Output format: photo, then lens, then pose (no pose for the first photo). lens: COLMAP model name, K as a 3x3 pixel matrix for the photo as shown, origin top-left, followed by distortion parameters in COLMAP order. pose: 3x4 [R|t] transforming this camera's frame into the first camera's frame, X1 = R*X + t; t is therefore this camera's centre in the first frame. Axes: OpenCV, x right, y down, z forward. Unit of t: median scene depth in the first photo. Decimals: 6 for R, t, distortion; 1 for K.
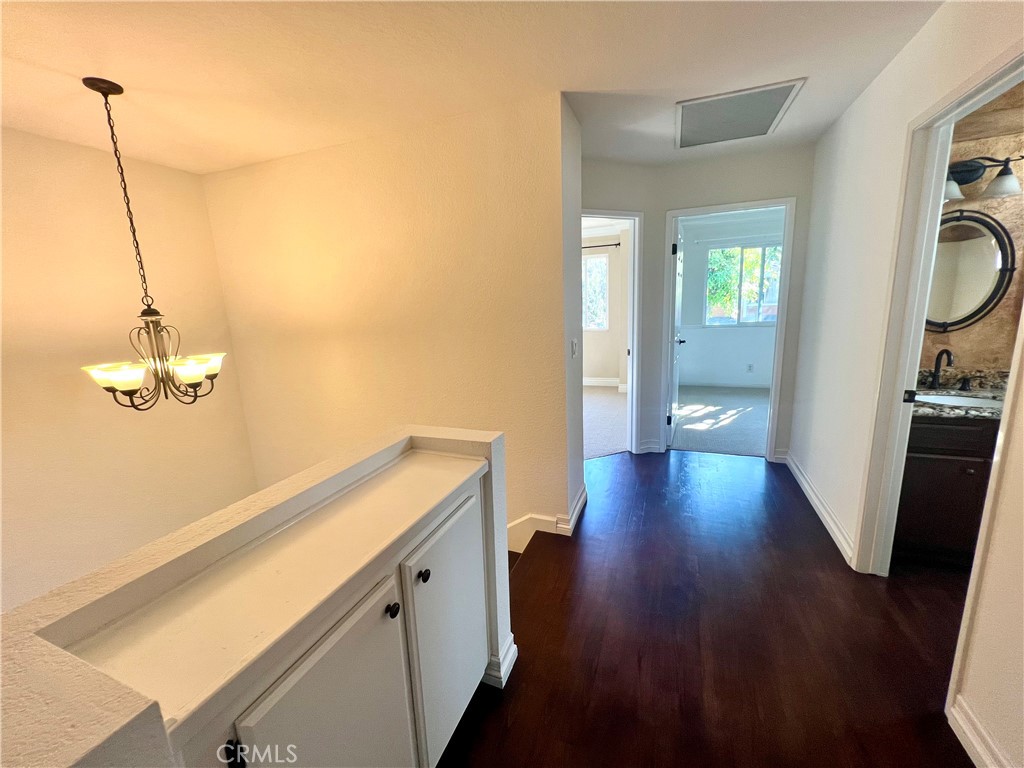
lens RADIAL K [[411.0, 0, 508.4], [0, 411.0, 384.5], [0, 0, 1]] dist [-0.000692, -0.000117]
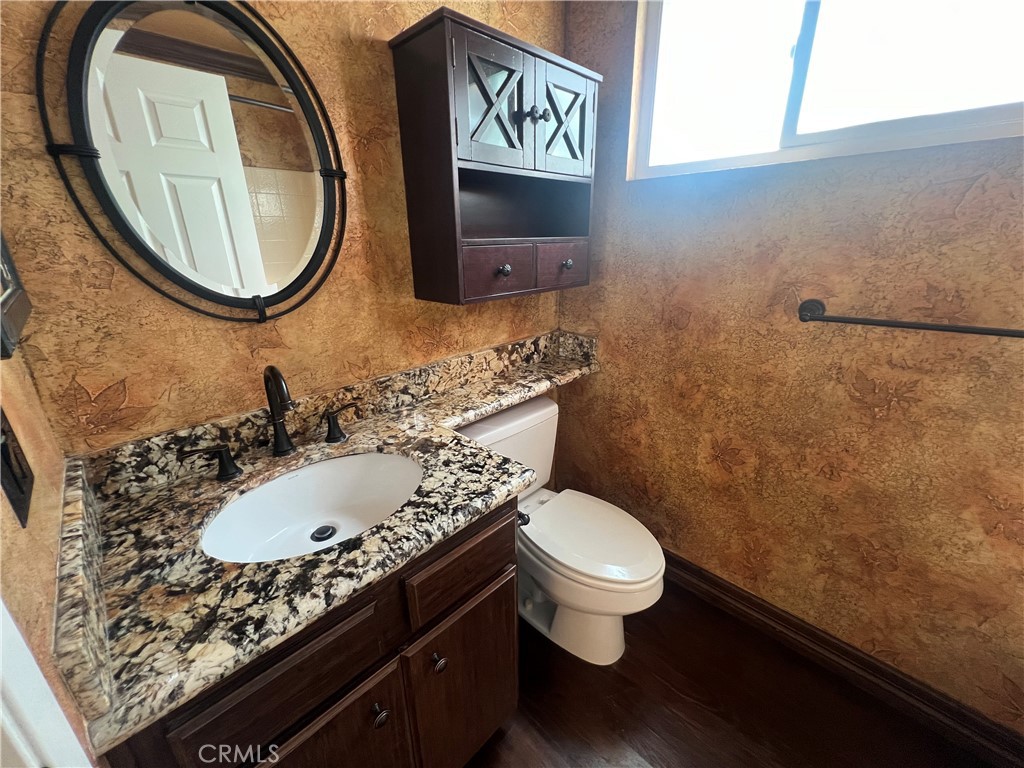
lens RADIAL K [[411.0, 0, 511.0], [0, 411.0, 380.8], [0, 0, 1]] dist [-0.000692, -0.000117]
pose [[0.390169, -0.270794, 0.880022, 0.717097], [0.165853, 0.960810, 0.222120, -0.110119], [-0.905682, 0.059290, 0.419790, 0.556384]]
